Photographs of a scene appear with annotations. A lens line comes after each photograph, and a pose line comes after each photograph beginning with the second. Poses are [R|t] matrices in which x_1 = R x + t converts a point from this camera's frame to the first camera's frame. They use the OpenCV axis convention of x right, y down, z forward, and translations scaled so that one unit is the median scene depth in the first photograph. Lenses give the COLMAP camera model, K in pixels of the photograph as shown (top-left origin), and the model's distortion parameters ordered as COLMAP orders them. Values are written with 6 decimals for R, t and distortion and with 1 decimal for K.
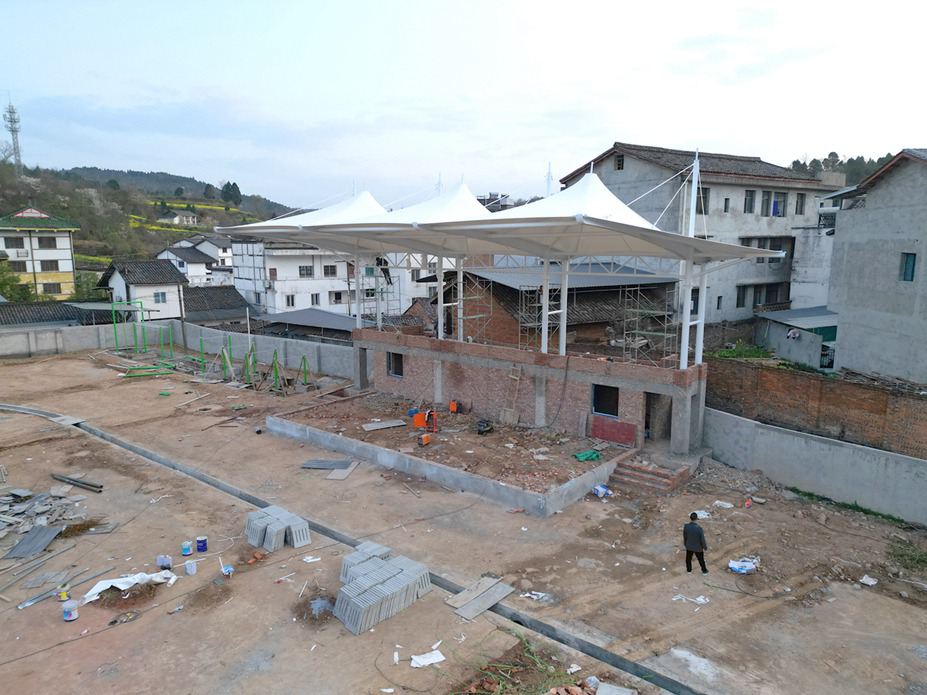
lens RADIAL K [[644.4, 0, 464.3], [0, 644.4, 349.2], [0, 0, 1]] dist [0.073841, -0.066220]
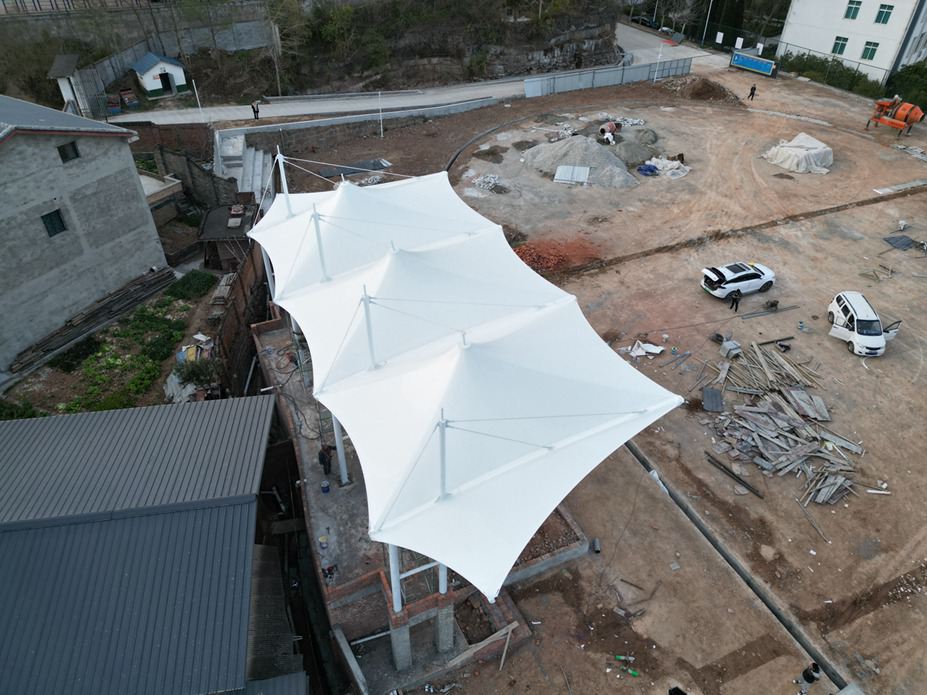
lens RADIAL K [[644.4, 0, 464.3], [0, 644.4, 349.2], [0, 0, 1]] dist [0.073841, -0.066220]
pose [[-0.900420, -0.280179, 0.332782, -0.393817], [0.058356, 0.680270, 0.730634, -0.754897], [-0.431090, 0.677298, -0.596179, 1.498852]]
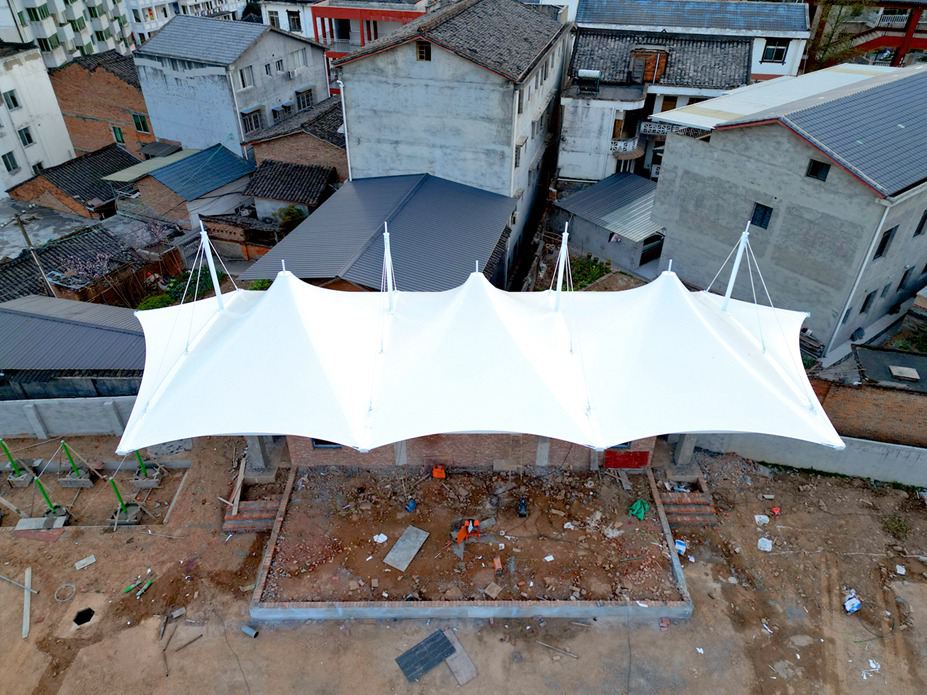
lens RADIAL K [[644.4, 0, 464.3], [0, 644.4, 349.2], [0, 0, 1]] dist [0.073841, -0.066220]
pose [[0.763775, -0.370559, 0.528521, -0.426923], [0.098211, 0.875980, 0.472244, -0.512824], [-0.637968, -0.308781, 0.705444, 0.436057]]
